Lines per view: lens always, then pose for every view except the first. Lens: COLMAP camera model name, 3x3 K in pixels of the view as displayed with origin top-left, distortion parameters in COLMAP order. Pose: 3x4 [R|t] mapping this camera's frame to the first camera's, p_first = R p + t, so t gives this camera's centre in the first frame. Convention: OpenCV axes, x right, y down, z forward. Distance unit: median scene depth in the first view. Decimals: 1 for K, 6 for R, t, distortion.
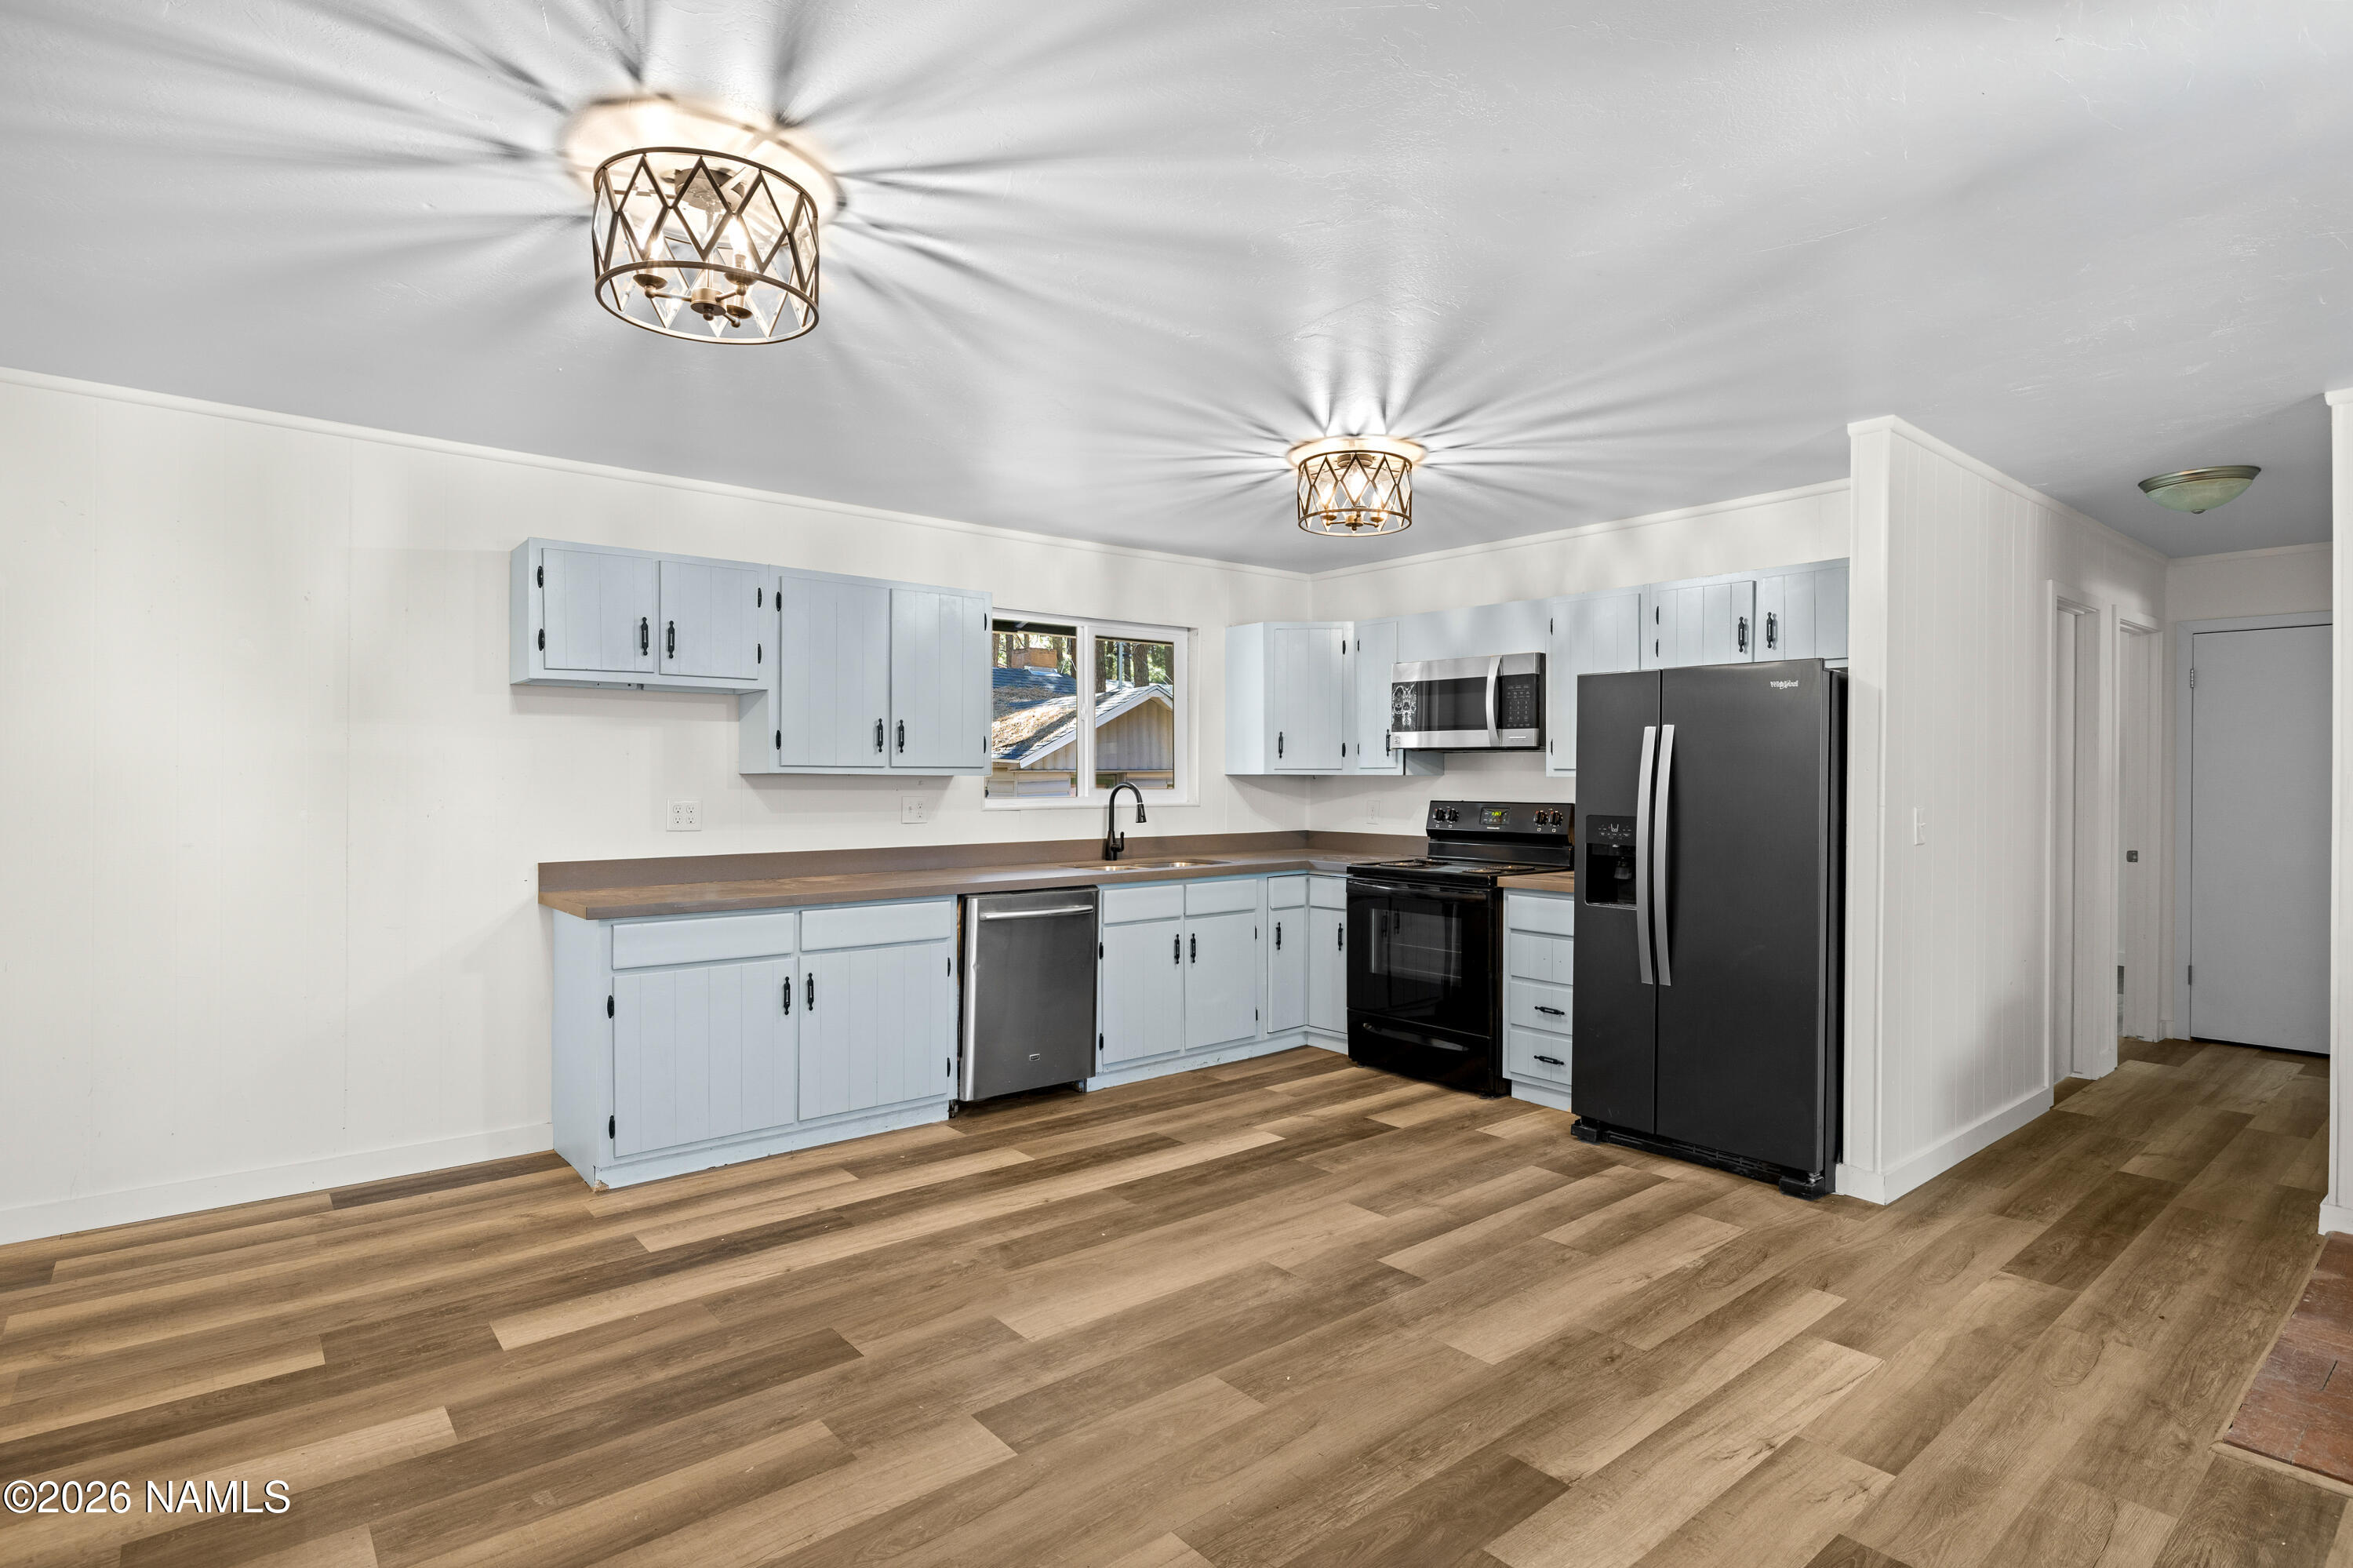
lens RADIAL K [[1162.1, 0, 1176.5], [0, 1162.1, 784.0], [0, 0, 1]] dist [-0.002018, -0.000367]
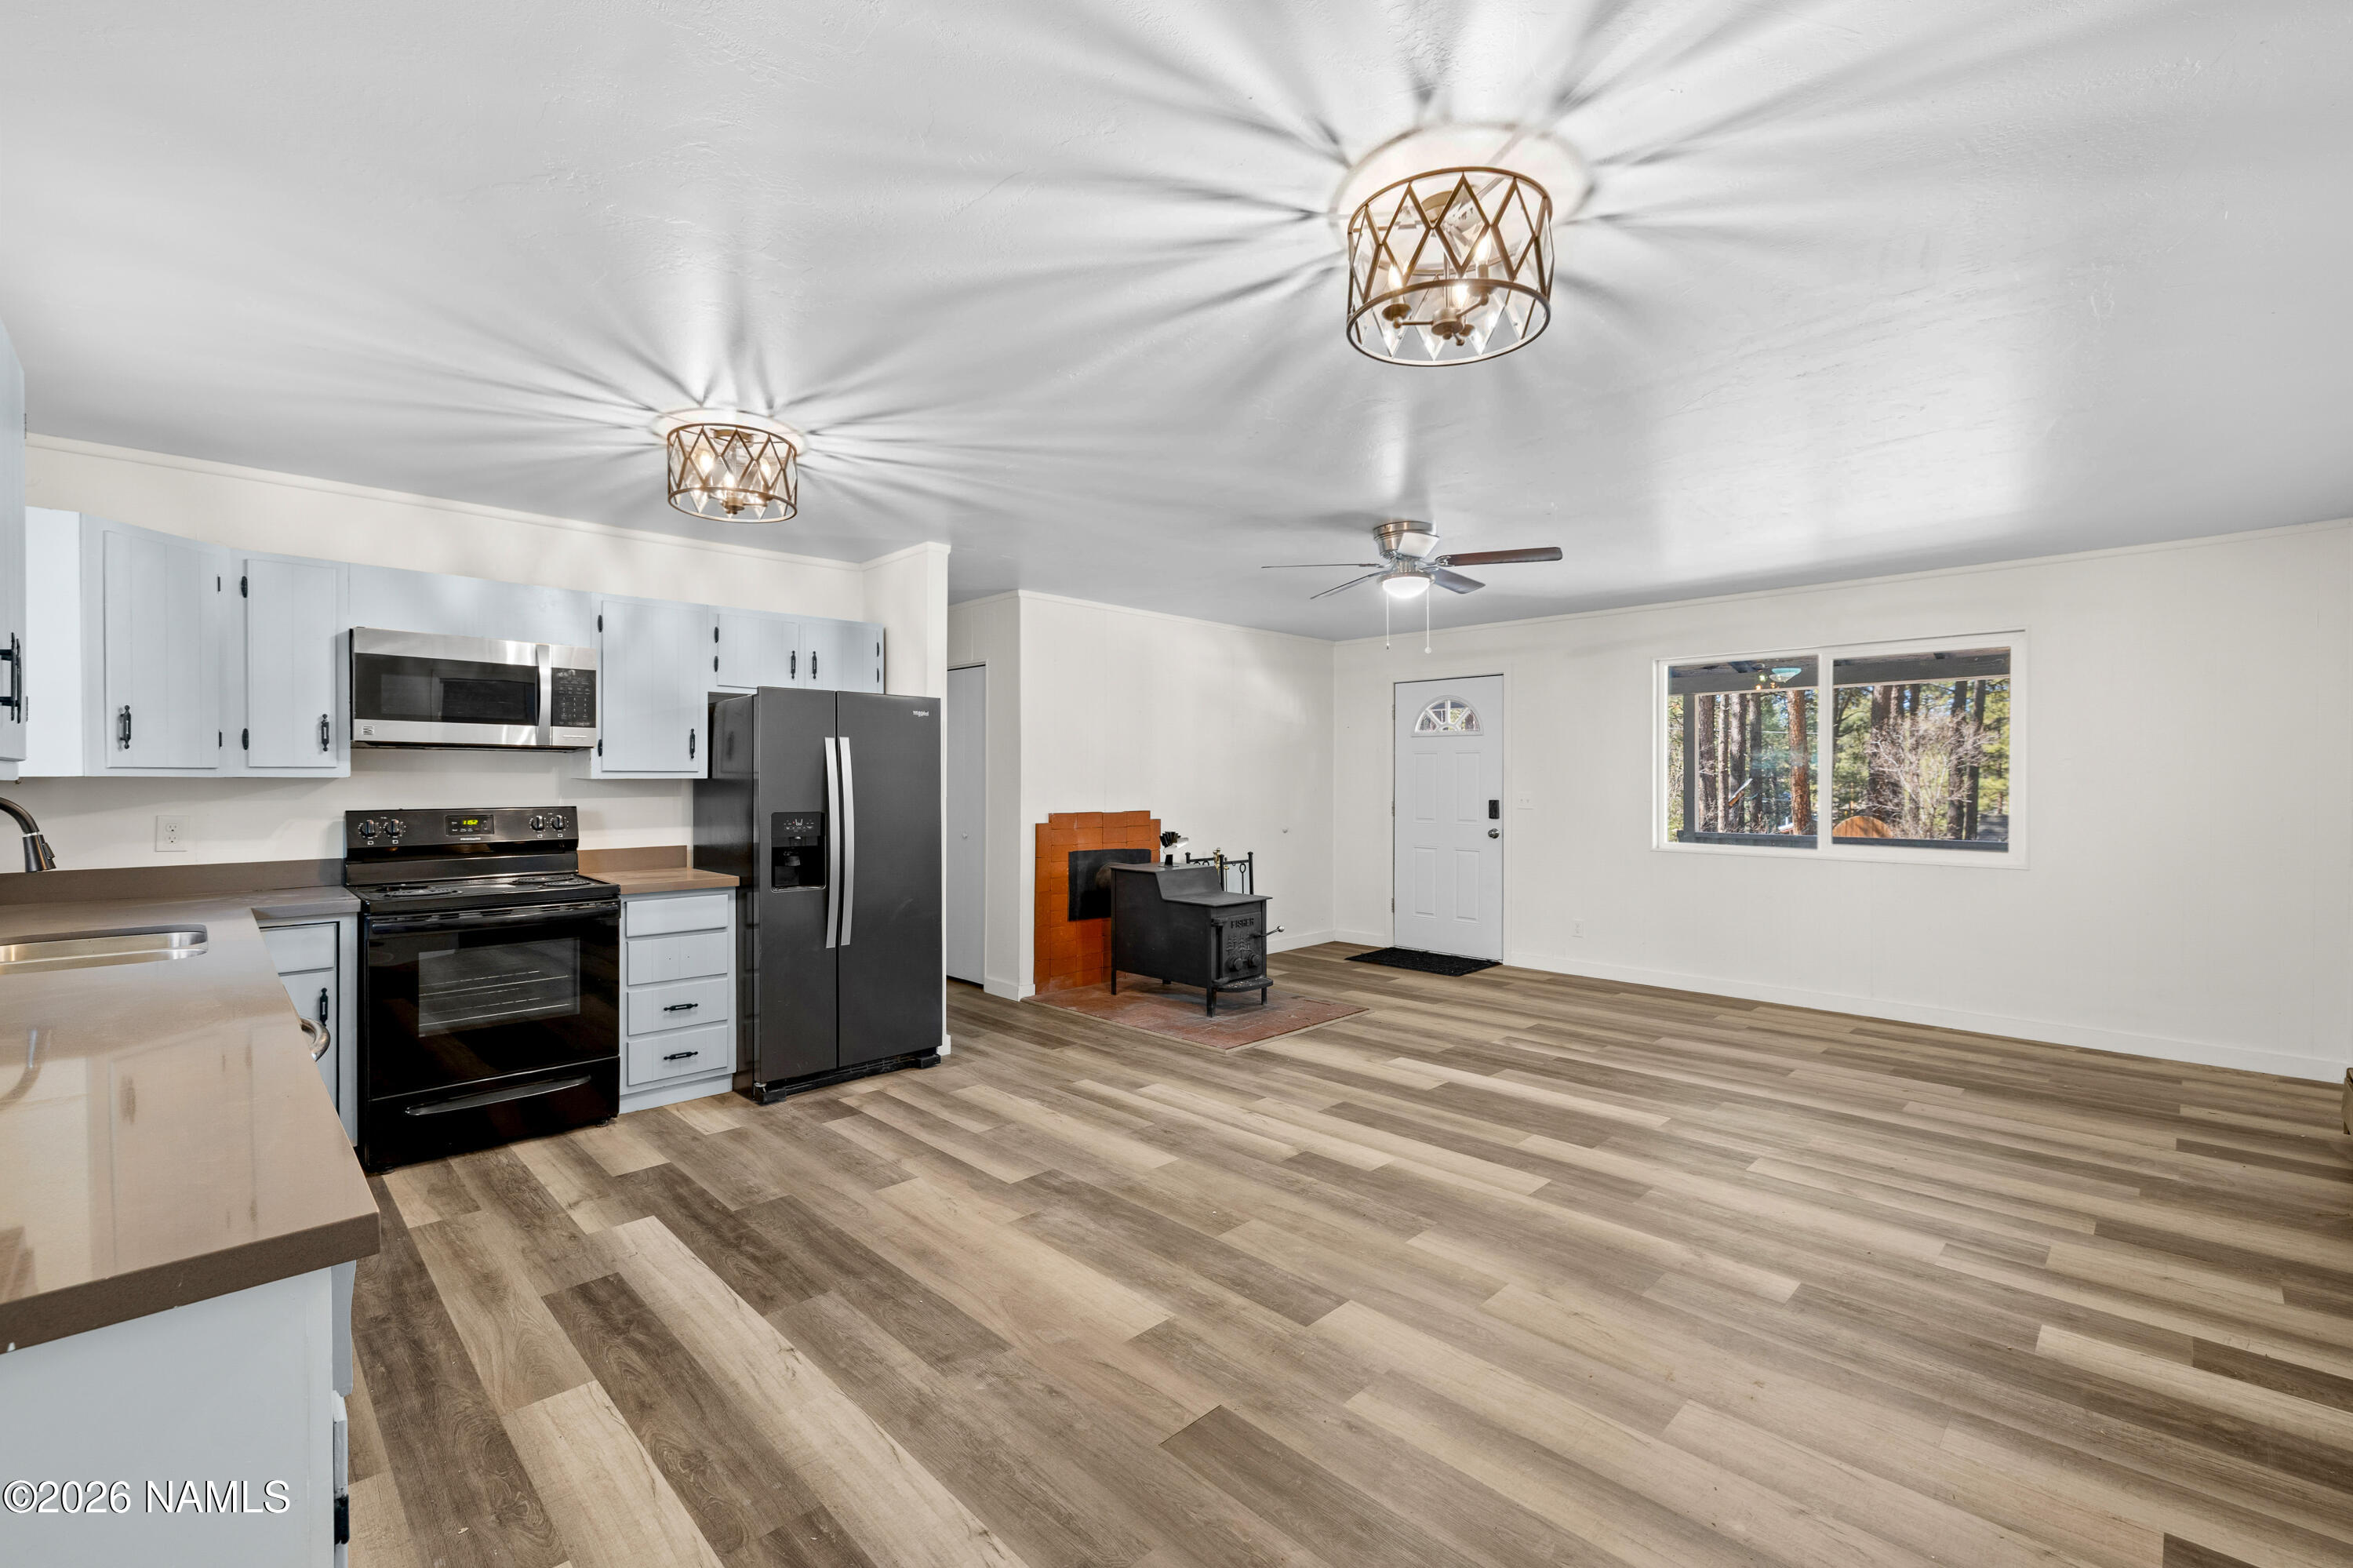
lens RADIAL K [[1032.4, 0, 1198.9], [0, 1032.4, 790.0], [0, 0, 1]] dist [0.002609, 0.000437]
pose [[-0.097151, -0.014018, 0.995171, -0.809932], [0.007298, 0.999864, 0.014797, -0.008567], [-0.995243, 0.008700, -0.097036, 0.817167]]
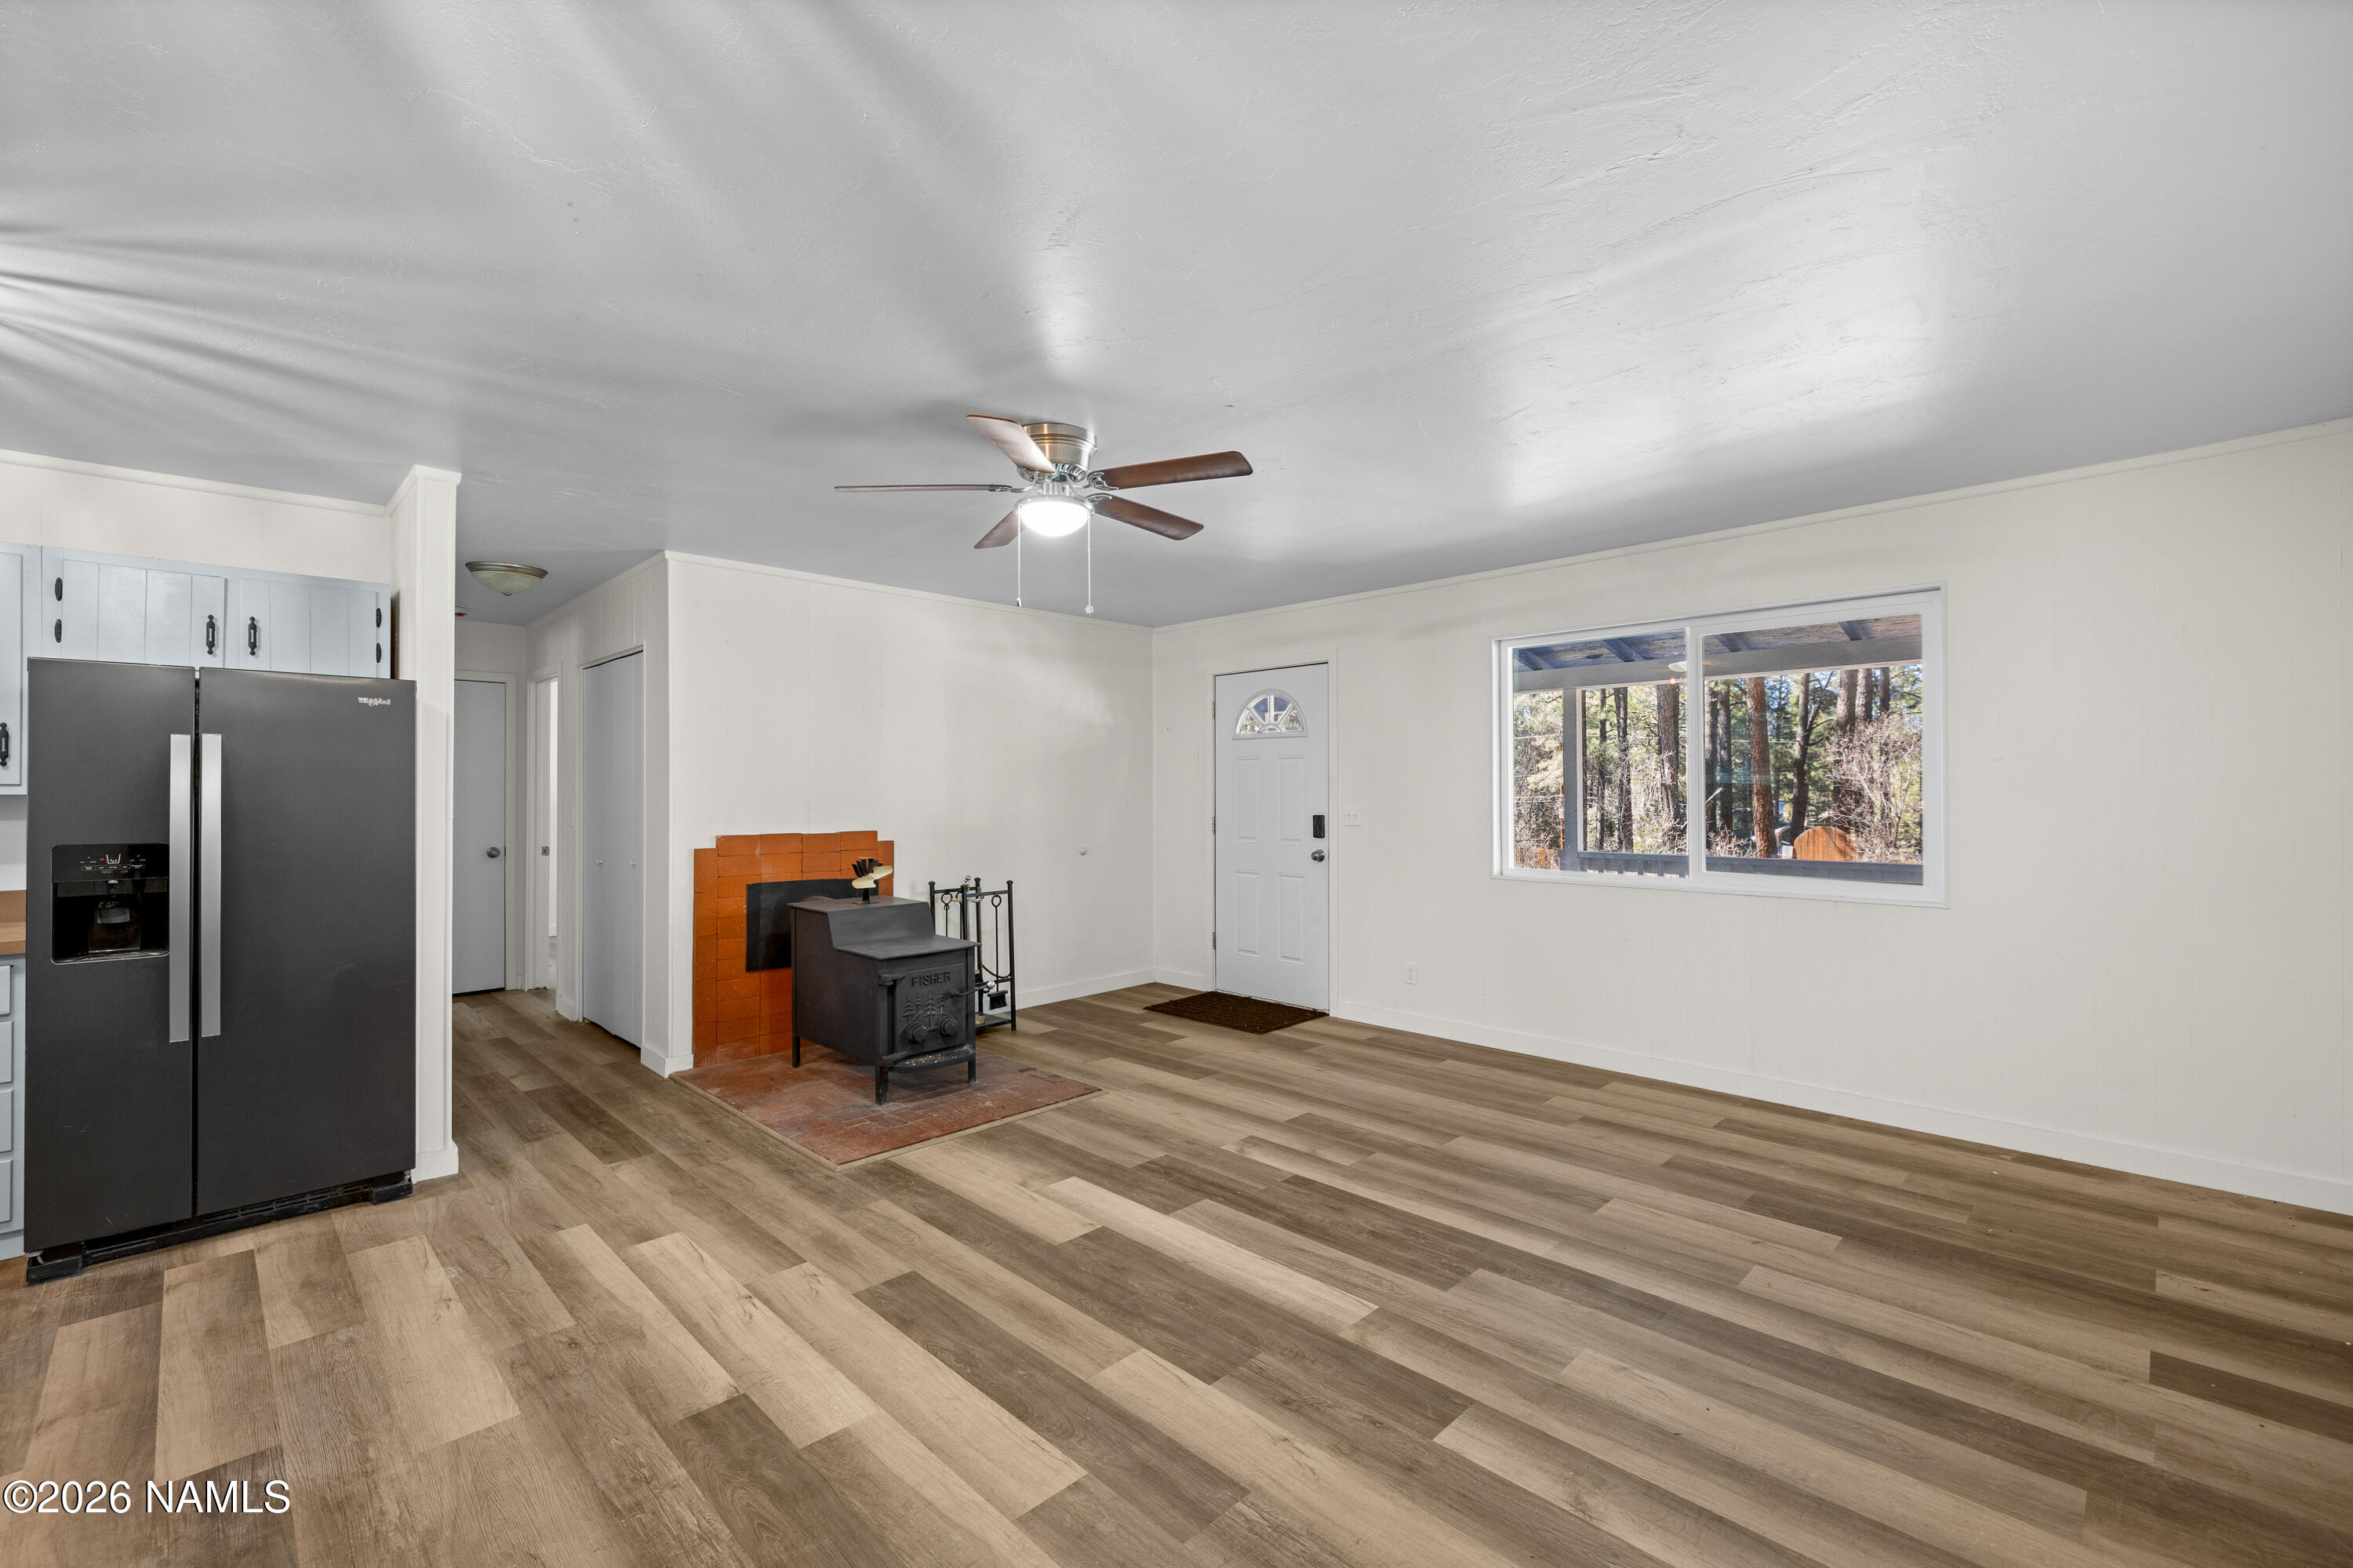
lens RADIAL K [[1014.0, 0, 1192.5], [0, 1014.0, 788.8], [0, 0, 1]] dist [0.003240, 0.000451]
pose [[-0.096700, -0.002050, 0.995311, -0.447185], [0.011363, 0.999930, 0.003163, -0.004289], [-0.995249, 0.011616, -0.096670, 0.391251]]
